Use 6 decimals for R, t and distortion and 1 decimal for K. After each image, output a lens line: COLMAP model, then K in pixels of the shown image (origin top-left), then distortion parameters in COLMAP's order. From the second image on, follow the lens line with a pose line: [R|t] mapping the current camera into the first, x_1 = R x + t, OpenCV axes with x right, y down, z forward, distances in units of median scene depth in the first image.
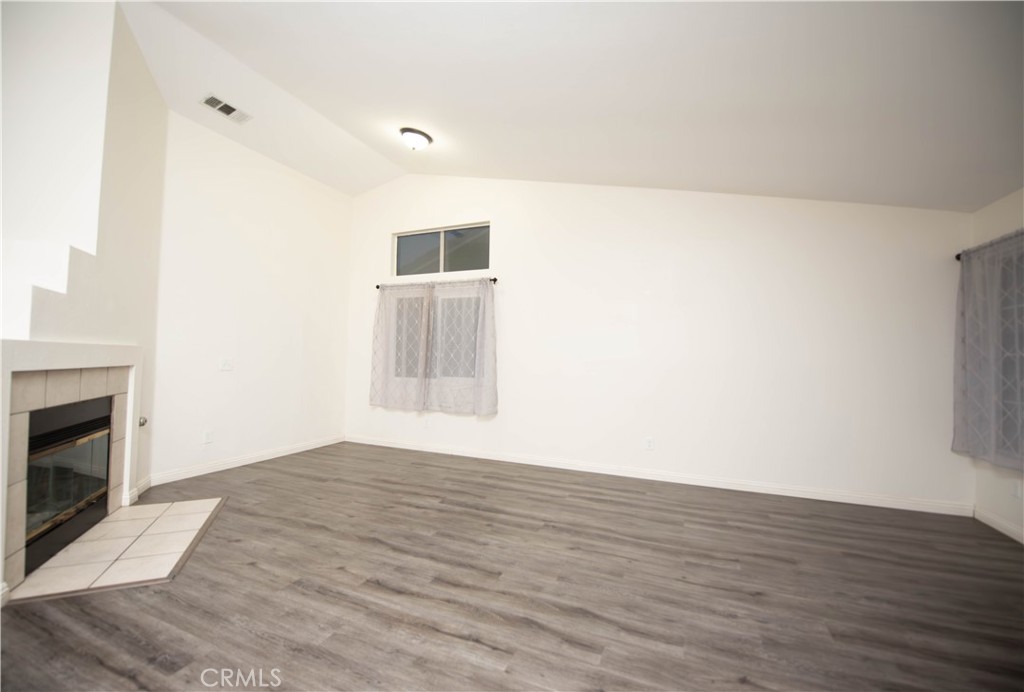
lens RADIAL K [[405.8, 0, 504.3], [0, 405.8, 343.6], [0, 0, 1]] dist [-0.014117, -0.002105]
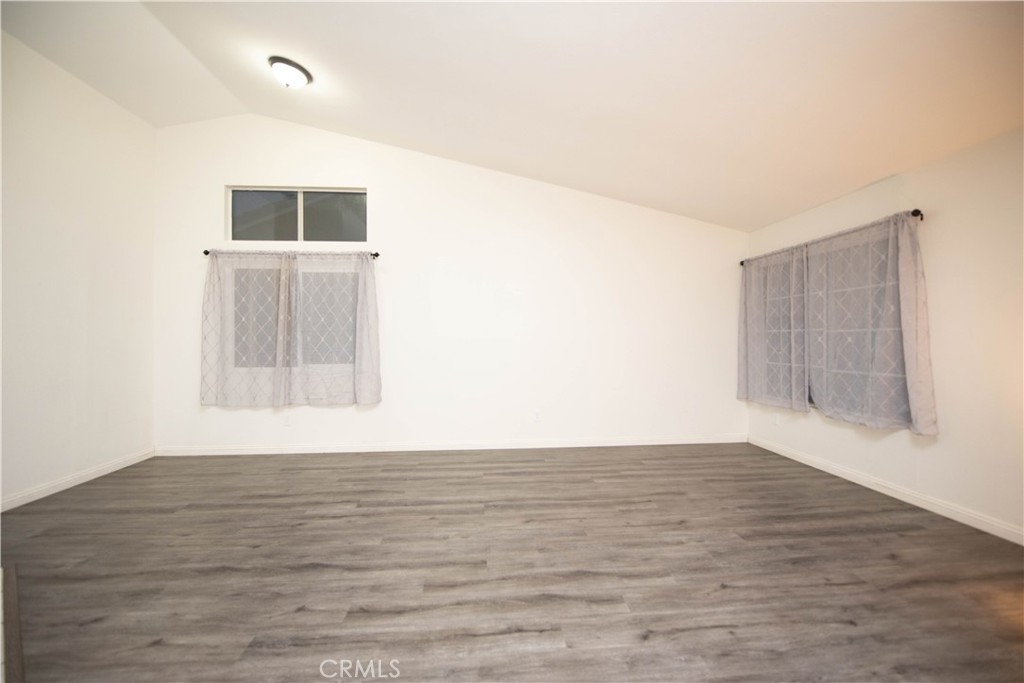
lens RADIAL K [[405.8, 0, 508.3], [0, 405.8, 339.3], [0, 0, 1]] dist [-0.014117, -0.002105]
pose [[0.888739, -0.021227, 0.457922, -0.292637], [0.003803, 0.999234, 0.038939, -0.004242], [-0.458398, -0.032865, 0.888139, 0.092375]]
